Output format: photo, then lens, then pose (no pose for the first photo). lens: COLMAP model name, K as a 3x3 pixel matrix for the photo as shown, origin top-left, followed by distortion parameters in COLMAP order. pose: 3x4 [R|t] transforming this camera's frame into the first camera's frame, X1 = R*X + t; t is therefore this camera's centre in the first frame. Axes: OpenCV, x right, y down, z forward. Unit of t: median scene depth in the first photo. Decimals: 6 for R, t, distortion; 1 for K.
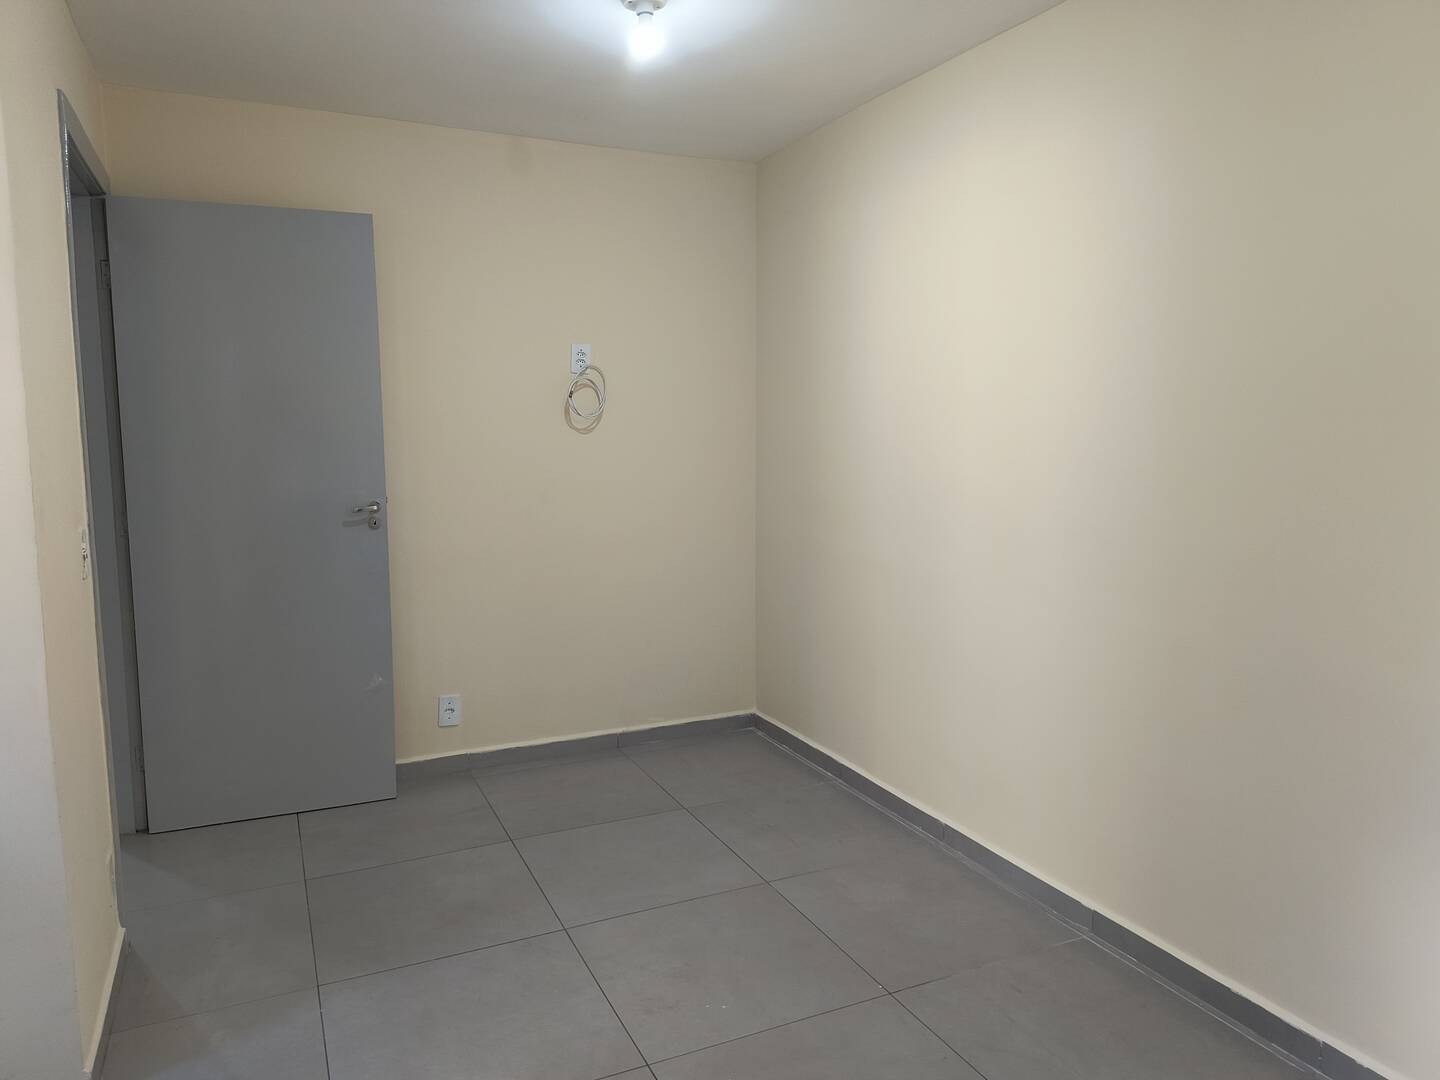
lens RADIAL K [[995.1, 0, 724.1], [0, 995.1, 527.6], [0, 0, 1]] dist [0.051523, -0.049635]
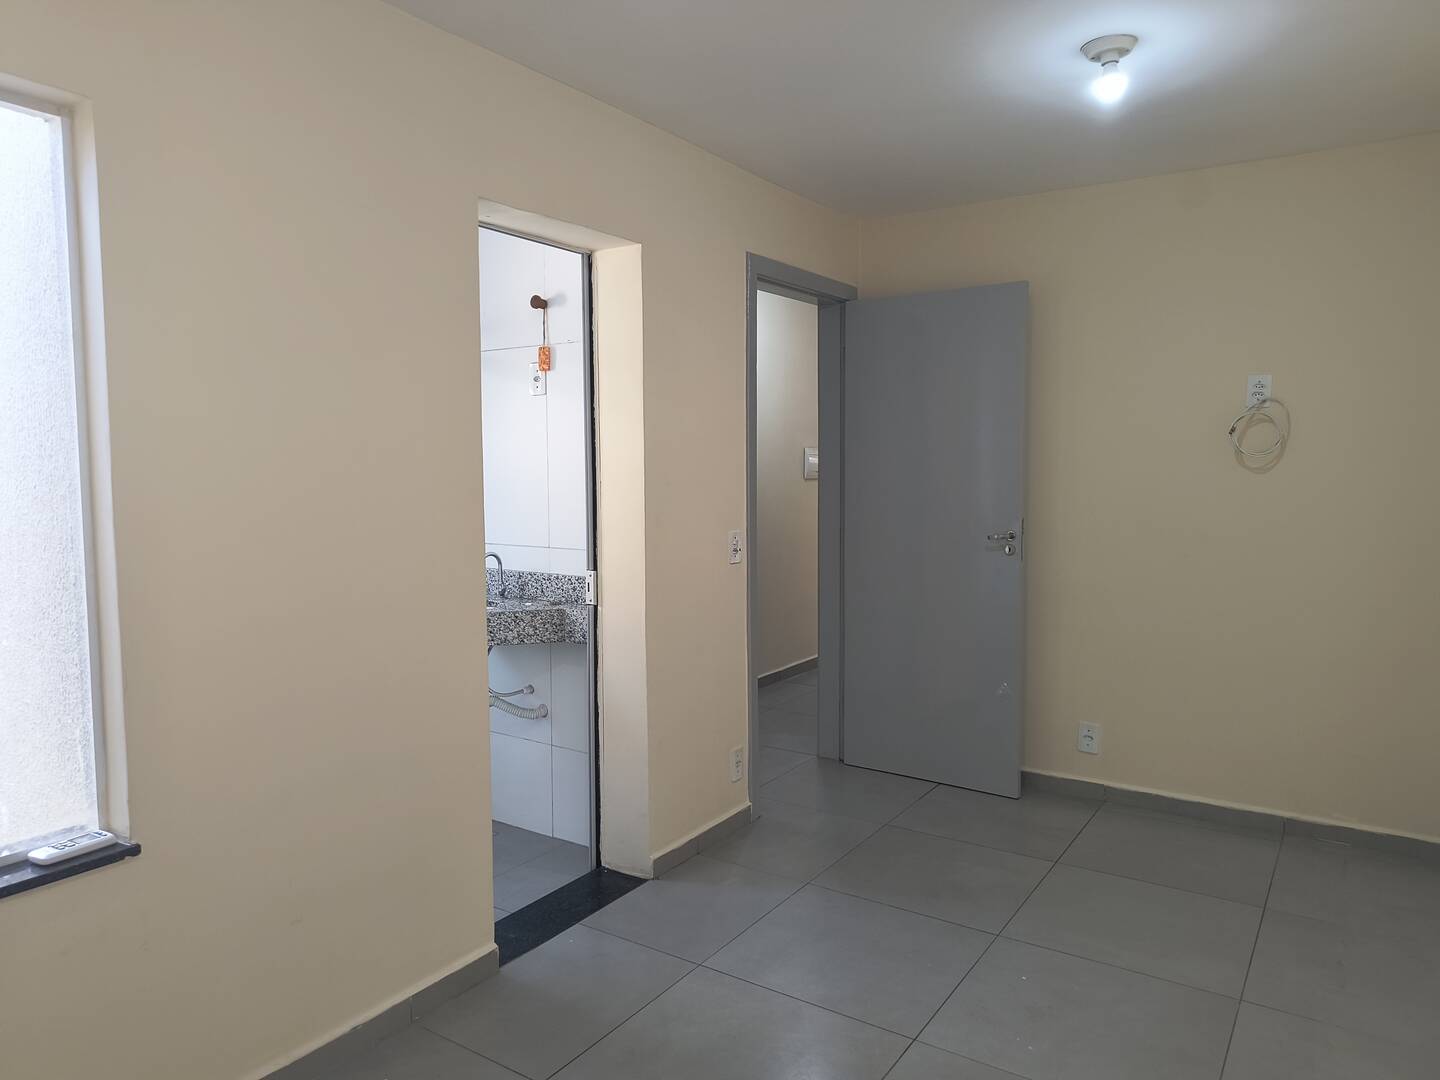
lens RADIAL K [[995.1, 0, 706.0], [0, 995.1, 514.4], [0, 0, 1]] dist [0.051523, -0.049635]
pose [[0.497717, 0.049094, -0.865949, 0.408431], [-0.085590, 0.996304, 0.007290, -0.021095], [0.863106, 0.070488, 0.500079, 0.114667]]
